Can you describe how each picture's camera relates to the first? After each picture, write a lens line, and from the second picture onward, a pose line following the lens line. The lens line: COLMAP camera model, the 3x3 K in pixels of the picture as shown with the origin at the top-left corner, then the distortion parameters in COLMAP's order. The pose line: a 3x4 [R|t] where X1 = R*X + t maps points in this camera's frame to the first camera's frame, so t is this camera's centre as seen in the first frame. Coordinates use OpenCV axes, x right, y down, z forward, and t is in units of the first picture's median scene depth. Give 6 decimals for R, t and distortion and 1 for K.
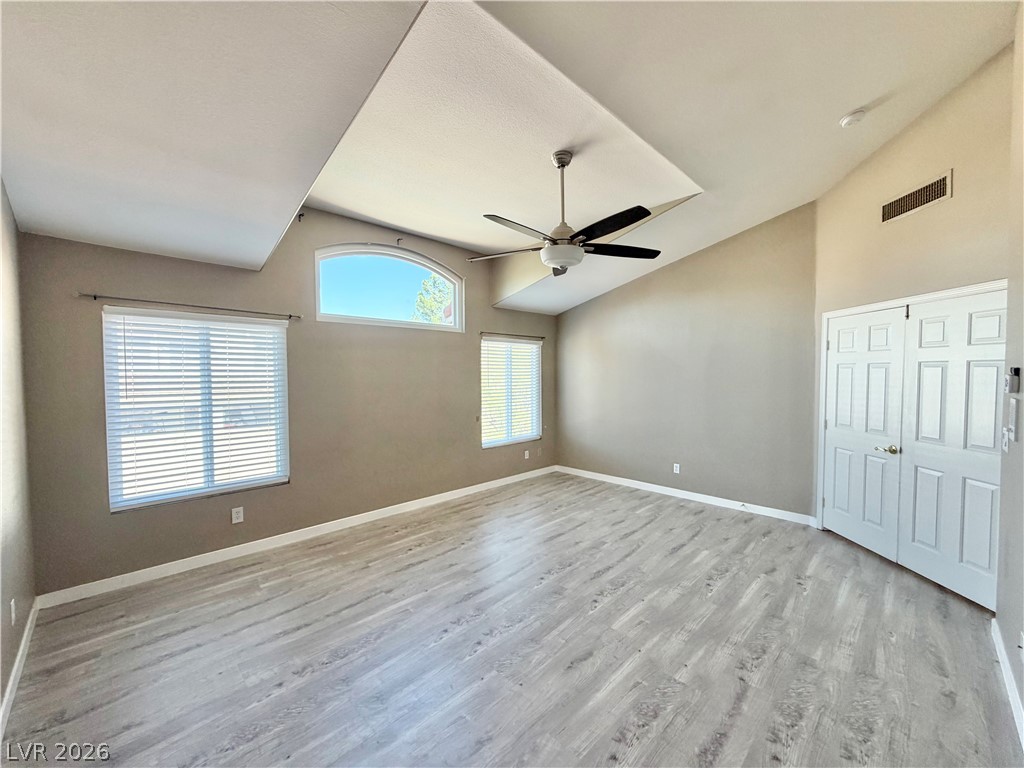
lens RADIAL K [[408.9, 0, 508.4], [0, 408.9, 385.5], [0, 0, 1]] dist [0.000793, -0.000160]
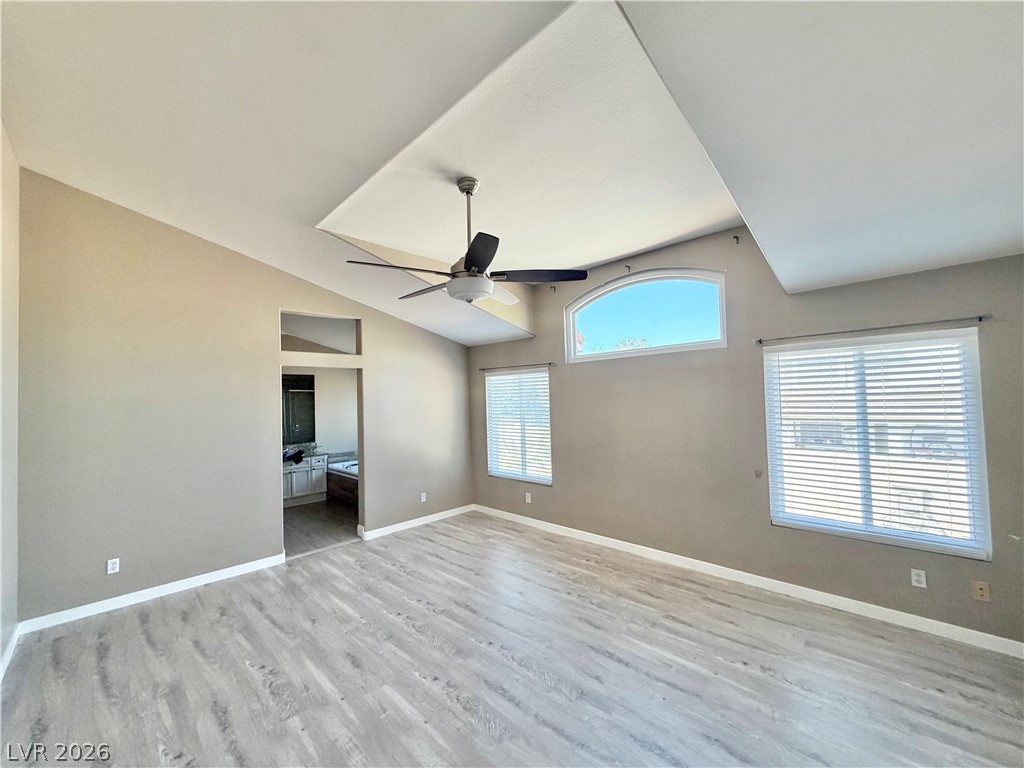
lens RADIAL K [[408.9, 0, 508.8], [0, 408.9, 382.7], [0, 0, 1]] dist [0.000793, -0.000160]
pose [[0.002615, -0.037045, -0.999310, 0.832719], [-0.002821, 0.999309, -0.037053, -0.054445], [0.999993, 0.002916, 0.002509, 0.864025]]
